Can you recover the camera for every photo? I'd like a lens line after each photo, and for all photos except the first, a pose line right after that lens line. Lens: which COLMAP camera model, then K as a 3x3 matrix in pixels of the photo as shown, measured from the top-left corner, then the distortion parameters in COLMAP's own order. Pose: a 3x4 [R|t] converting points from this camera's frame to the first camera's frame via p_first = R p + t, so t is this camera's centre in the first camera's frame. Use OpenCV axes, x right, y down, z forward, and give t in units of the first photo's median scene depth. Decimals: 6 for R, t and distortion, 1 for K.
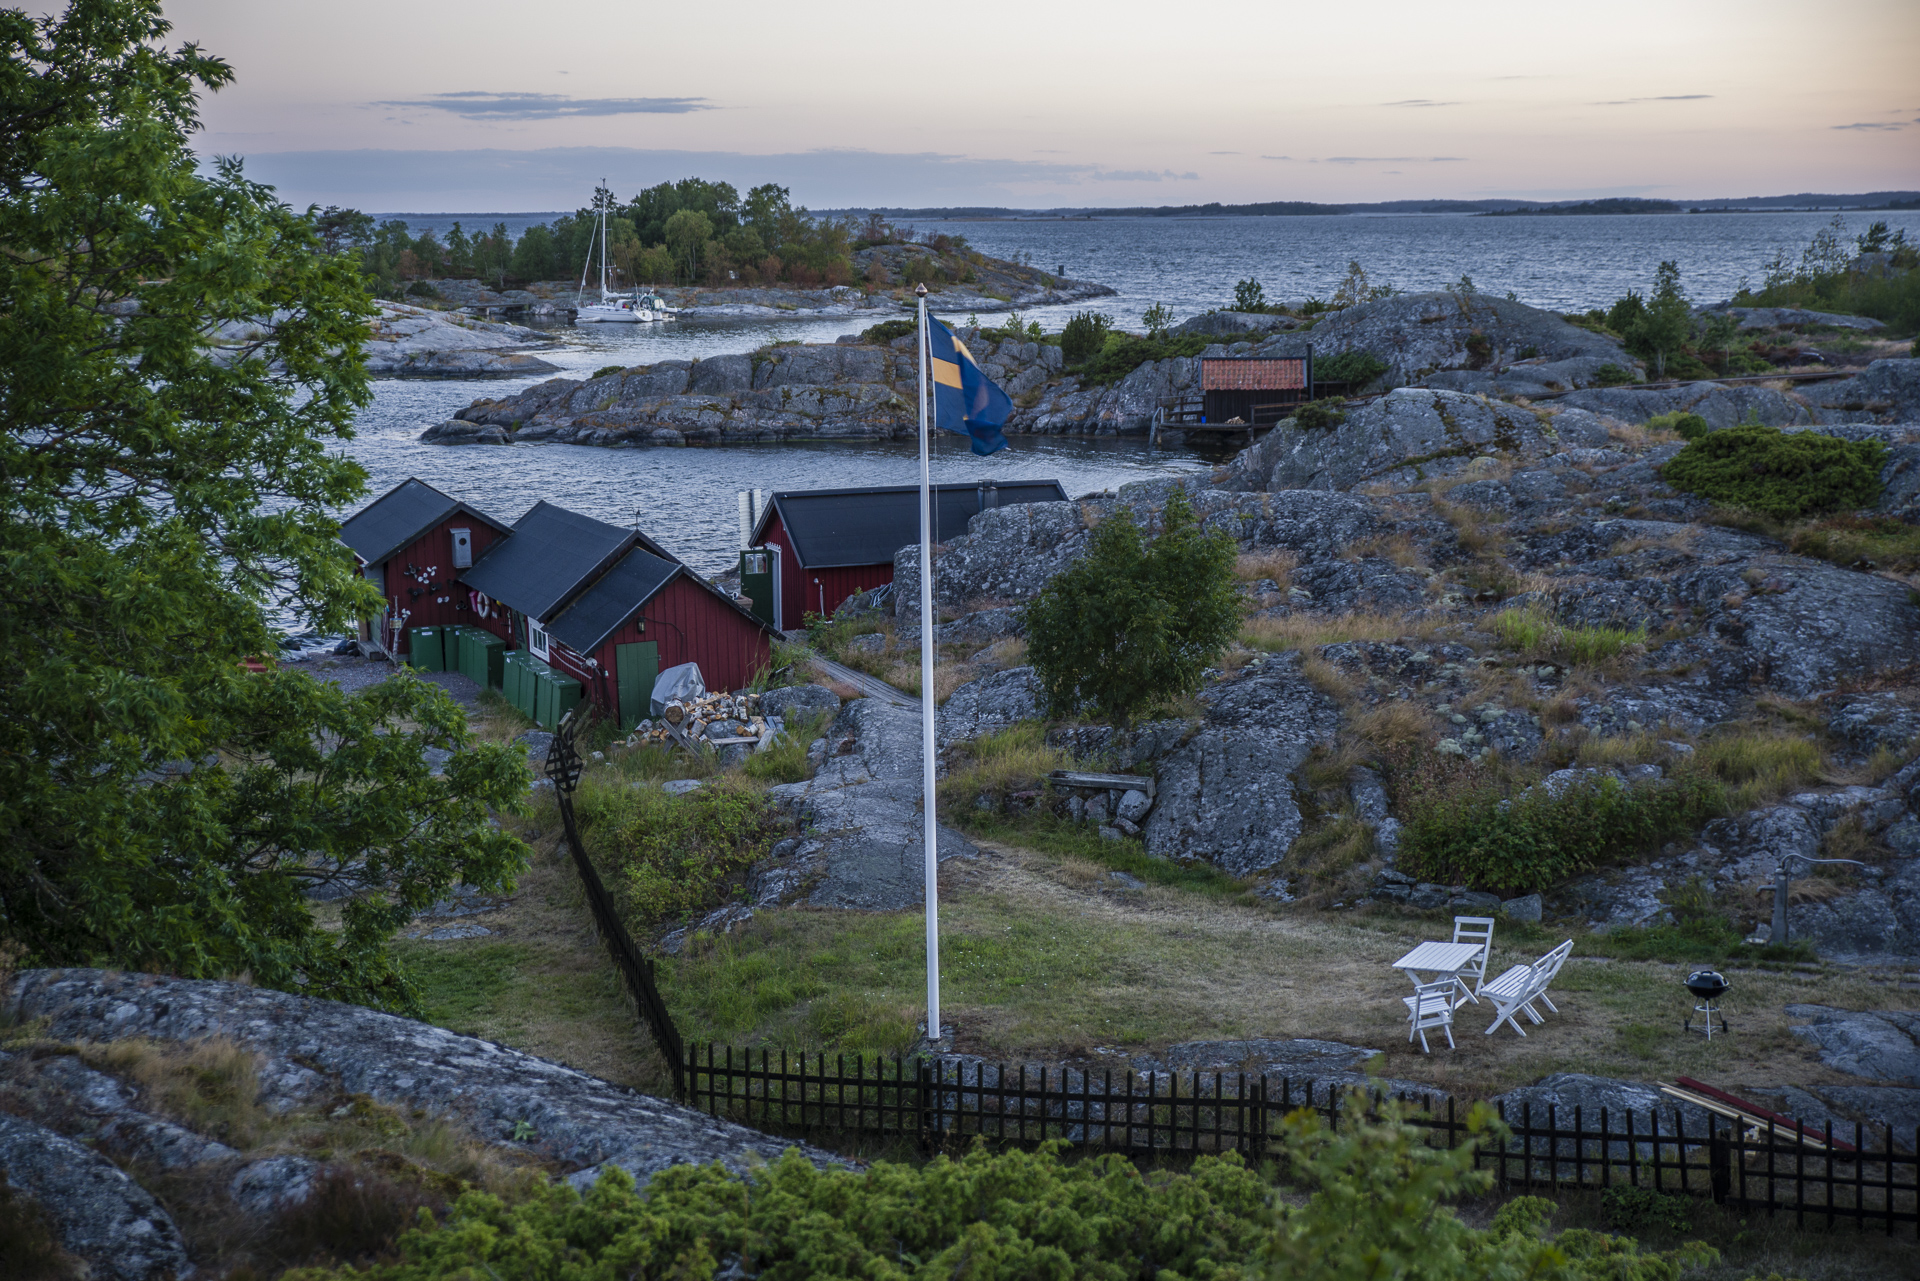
lens RADIAL K [[2756.1, 0, 956.7], [0, 2756.1, 639.7], [0, 0, 1]] dist [0.084563, 0.000000]
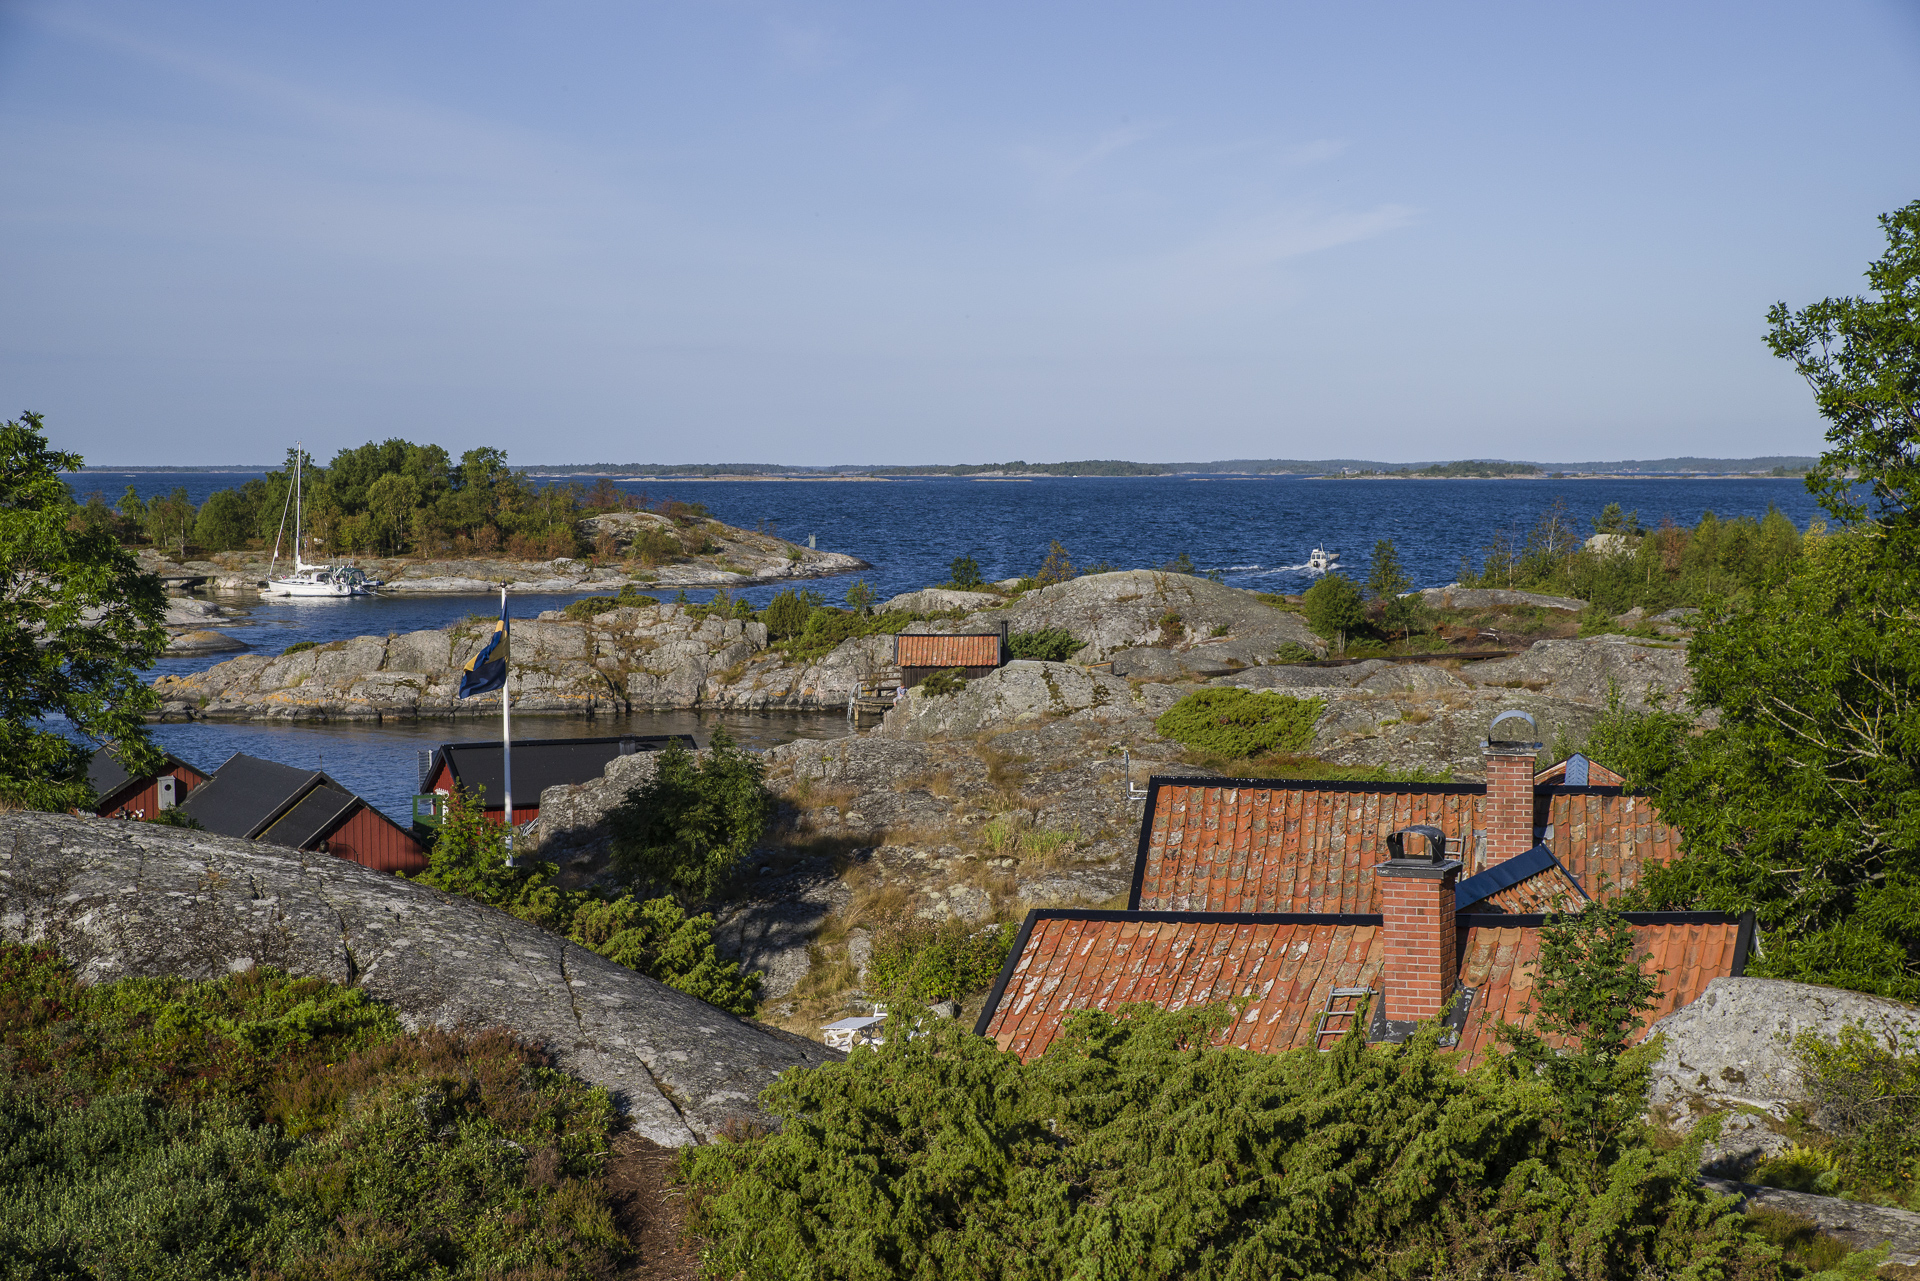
lens RADIAL K [[3219.0, 0, 960.1], [0, 3219.0, 648.1], [0, 0, 1]] dist [0.111219, 0.000000]
pose [[0.997129, 0.001985, 0.075699, 0.020557], [0.005482, 0.995141, -0.098312, 0.017372], [-0.075526, 0.098445, 0.992272, -0.156966]]
